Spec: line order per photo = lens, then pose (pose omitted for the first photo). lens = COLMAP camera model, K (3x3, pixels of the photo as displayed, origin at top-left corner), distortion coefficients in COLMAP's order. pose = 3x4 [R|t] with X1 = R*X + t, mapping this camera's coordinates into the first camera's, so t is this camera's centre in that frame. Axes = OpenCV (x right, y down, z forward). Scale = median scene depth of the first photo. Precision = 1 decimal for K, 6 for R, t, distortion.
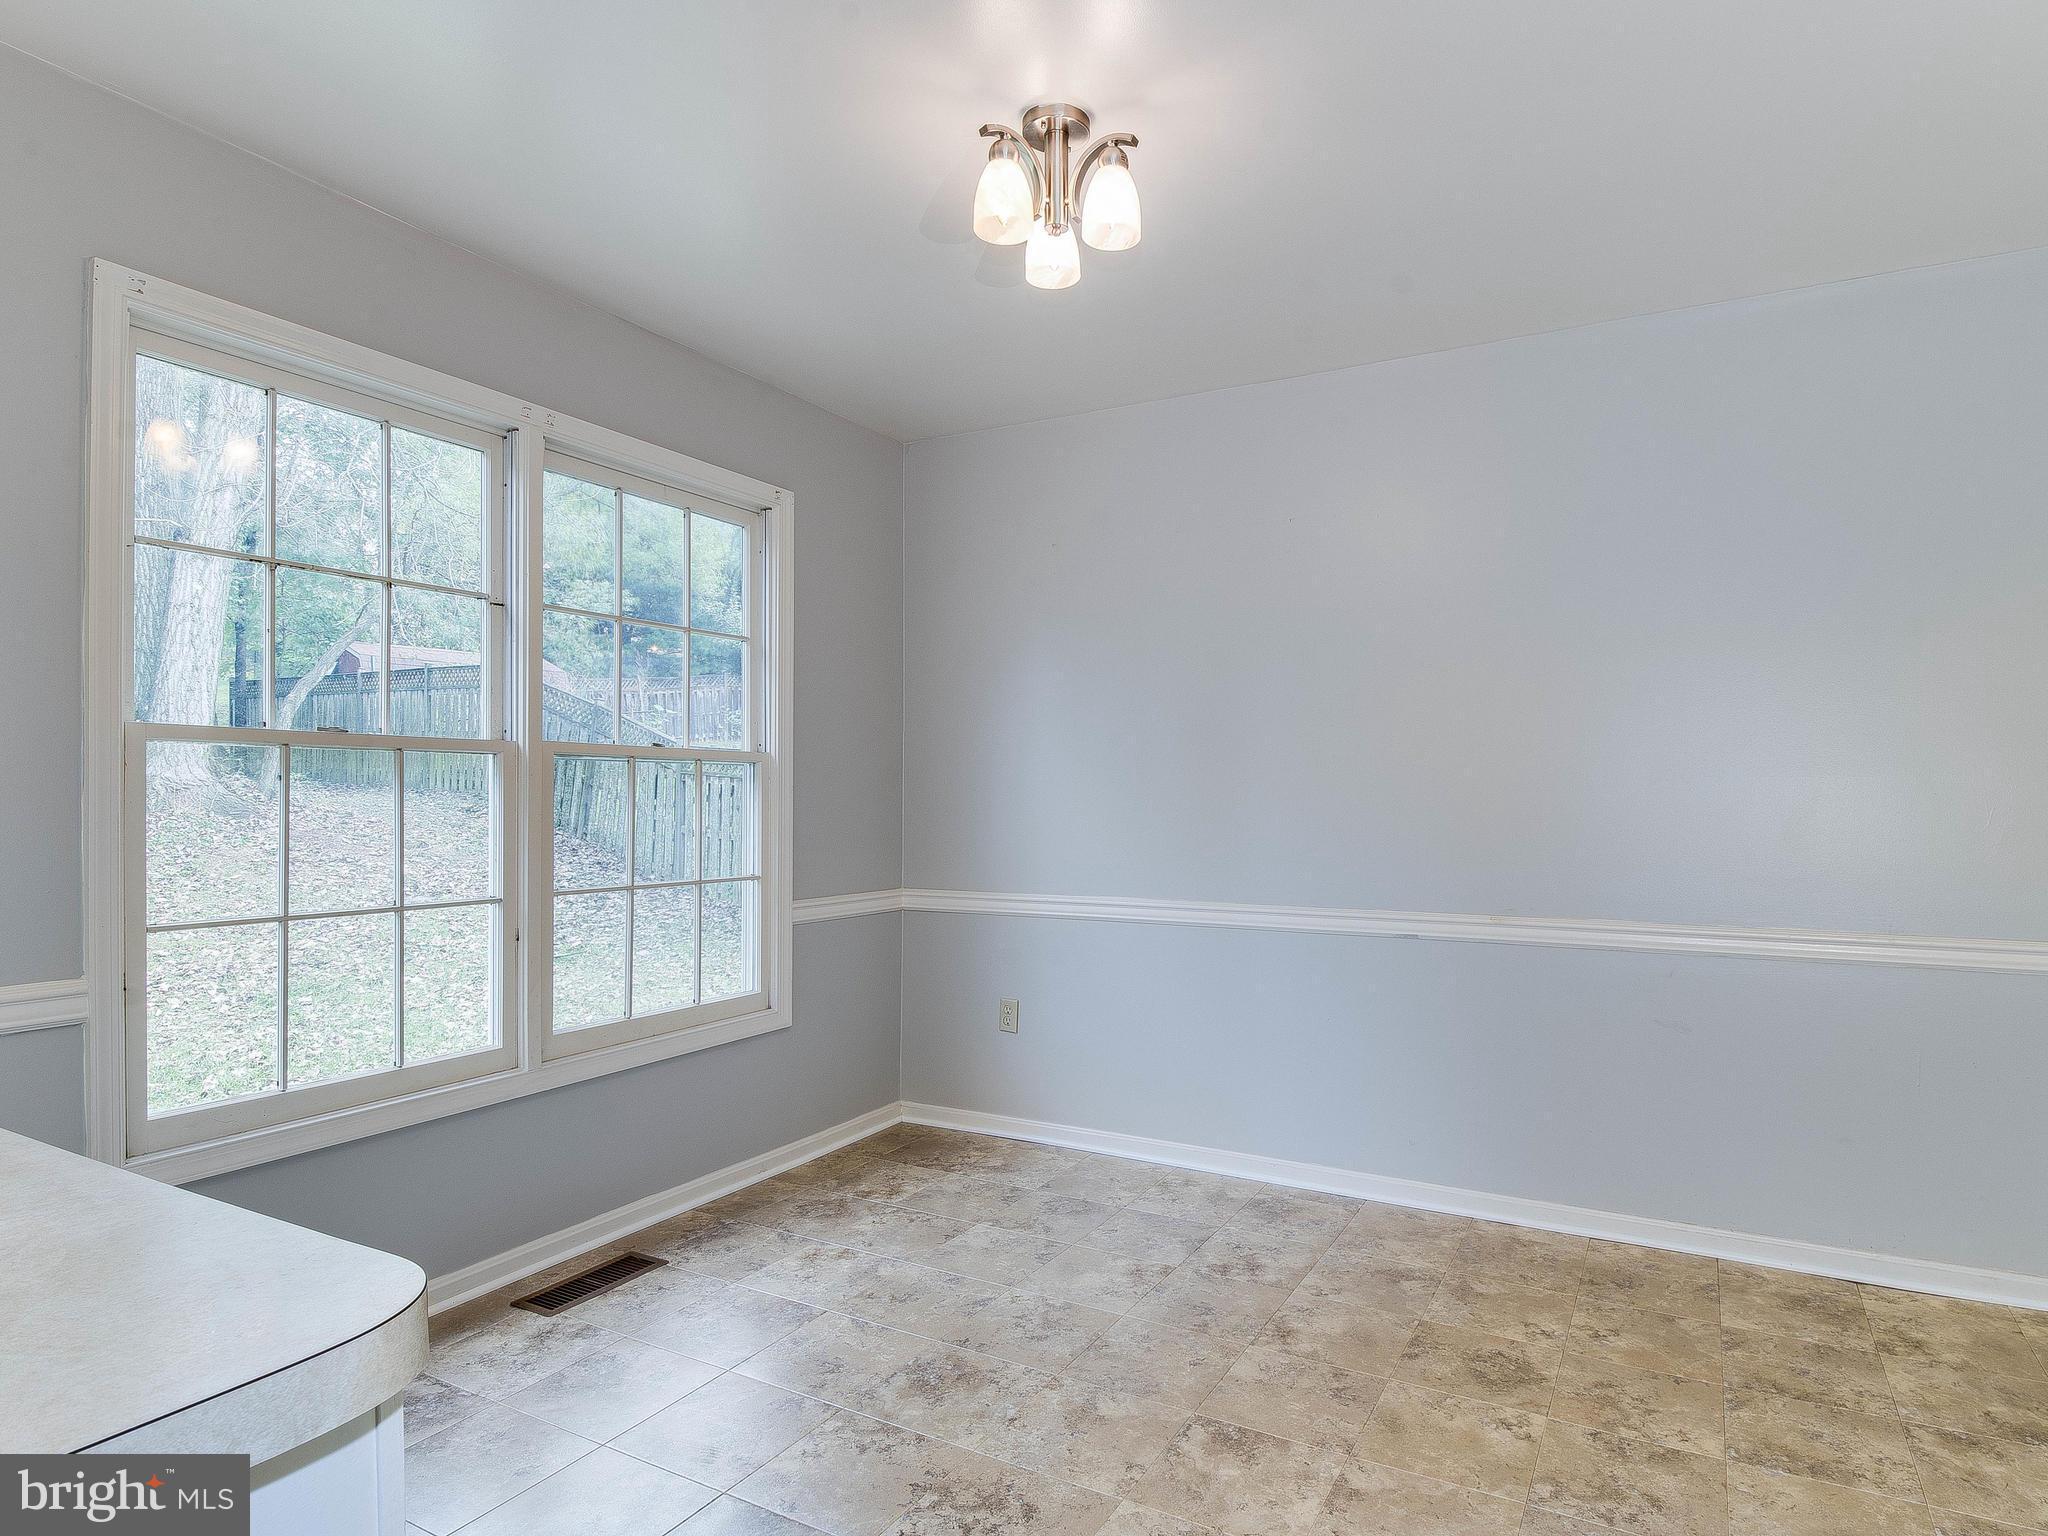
lens RADIAL K [[1192.1, 0, 1031.4], [0, 1192.1, 775.6], [0, 0, 1]] dist [-0.001312, -0.003281]
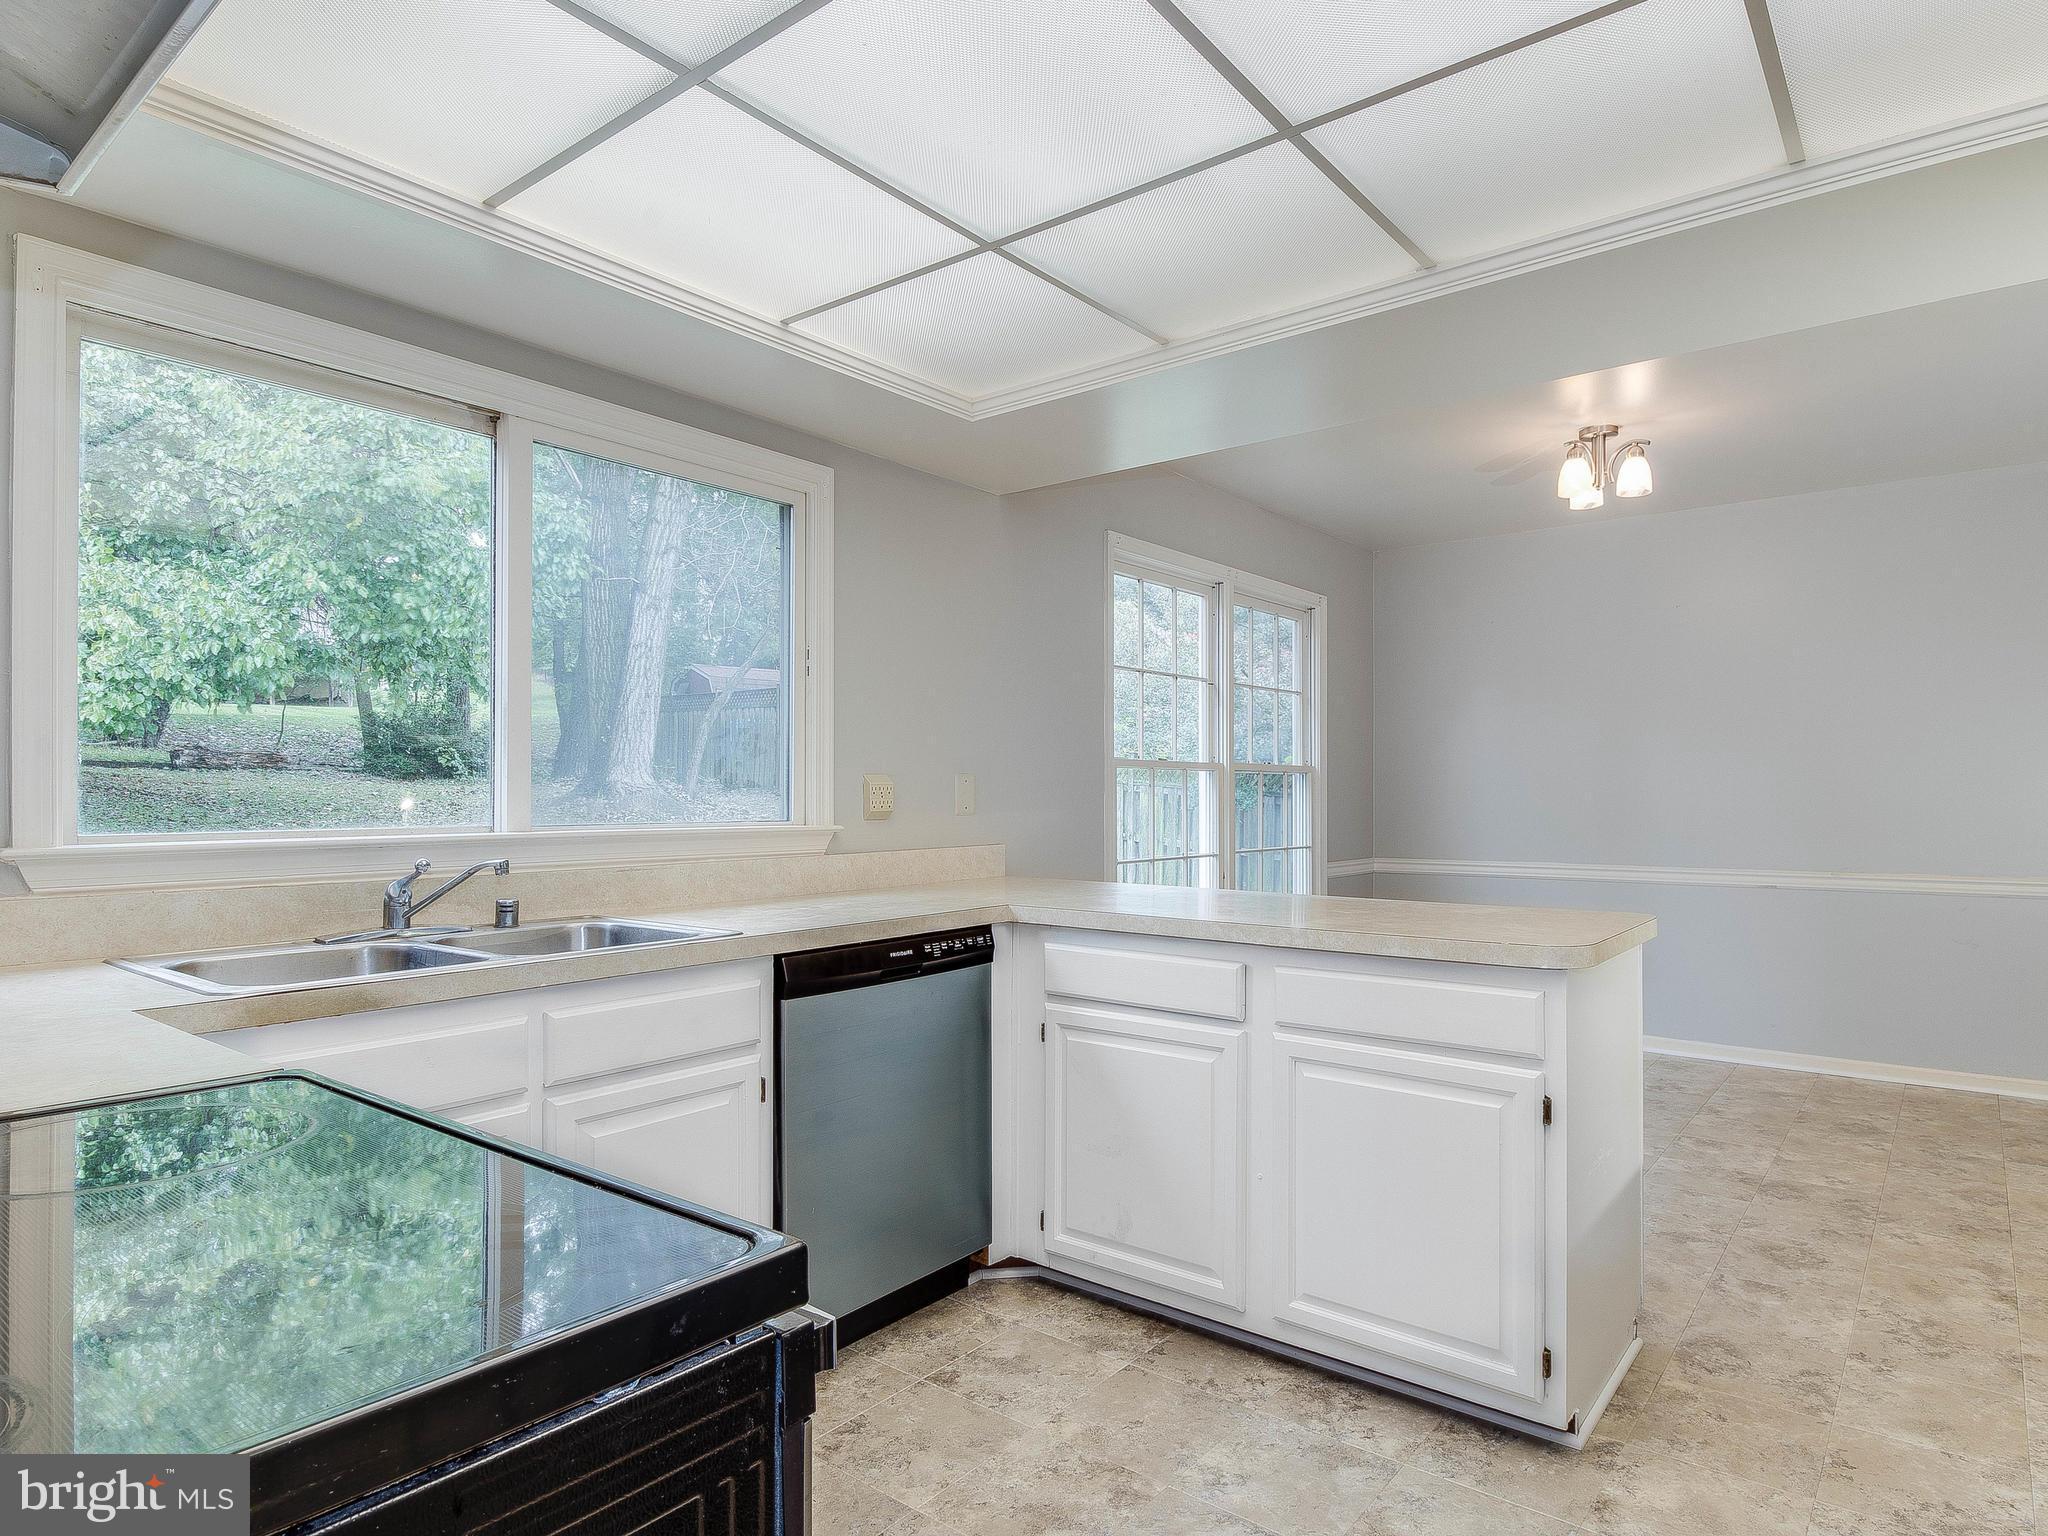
lens RADIAL K [[1192.1, 0, 1031.4], [0, 1192.1, 775.6], [0, 0, 1]] dist [-0.001312, -0.003281]
pose [[0.987157, -0.006575, -0.159620, -0.422673], [0.006786, 0.999977, 0.000777, -0.014063], [0.159611, -0.001850, 0.987178, -0.735093]]
